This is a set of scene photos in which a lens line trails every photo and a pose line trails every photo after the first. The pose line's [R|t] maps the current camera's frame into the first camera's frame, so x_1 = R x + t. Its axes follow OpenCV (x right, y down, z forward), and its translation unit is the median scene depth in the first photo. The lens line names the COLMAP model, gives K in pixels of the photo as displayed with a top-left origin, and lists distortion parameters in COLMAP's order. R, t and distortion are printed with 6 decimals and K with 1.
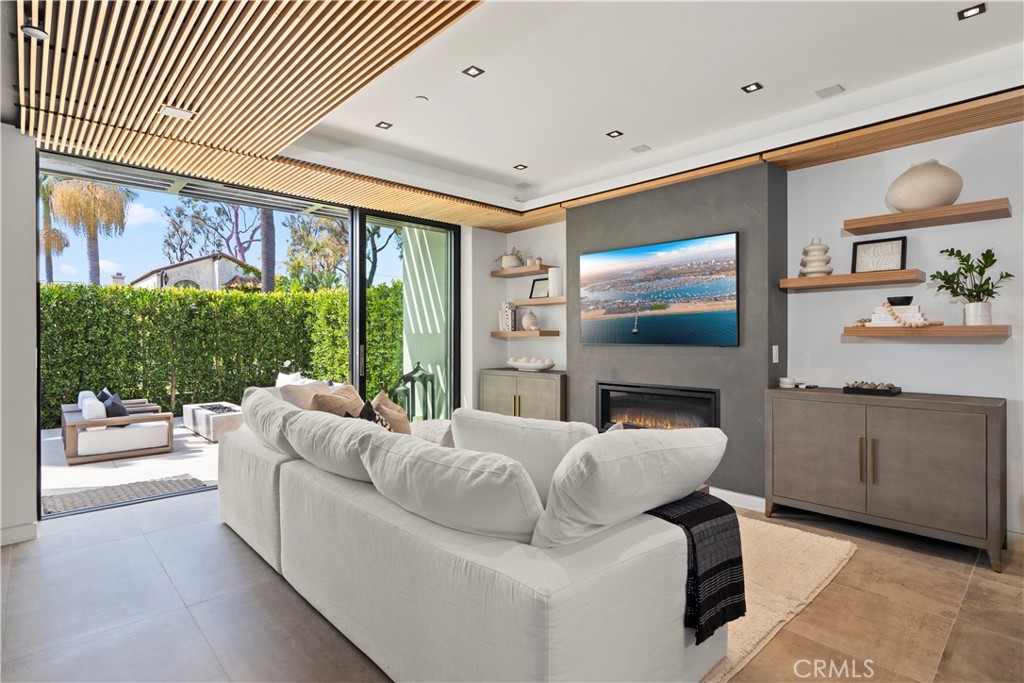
lens RADIAL K [[518.2, 0, 513.3], [0, 518.2, 337.4], [0, 0, 1]] dist [0.002273, 0.000309]
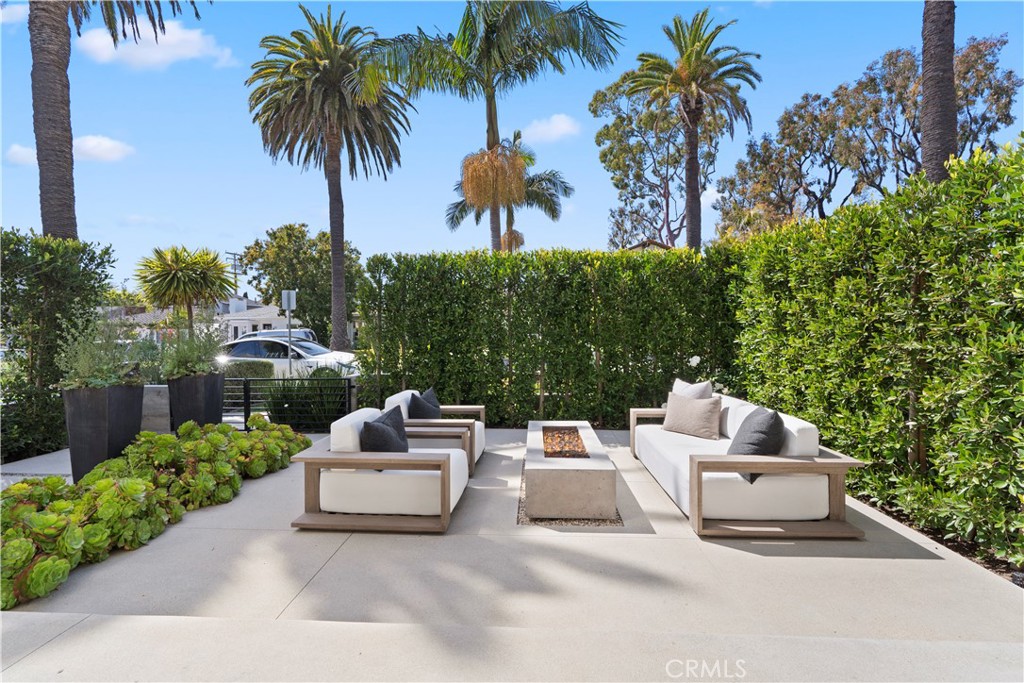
lens RADIAL K [[502.5, 0, 512.4], [0, 502.5, 332.9], [0, 0, 1]] dist [0.020096, 0.000379]
pose [[0.696091, 0.010884, -0.717871, -0.309162], [-0.001825, 0.999909, 0.013390, 0.019990], [0.717951, -0.008011, 0.696048, 0.833556]]
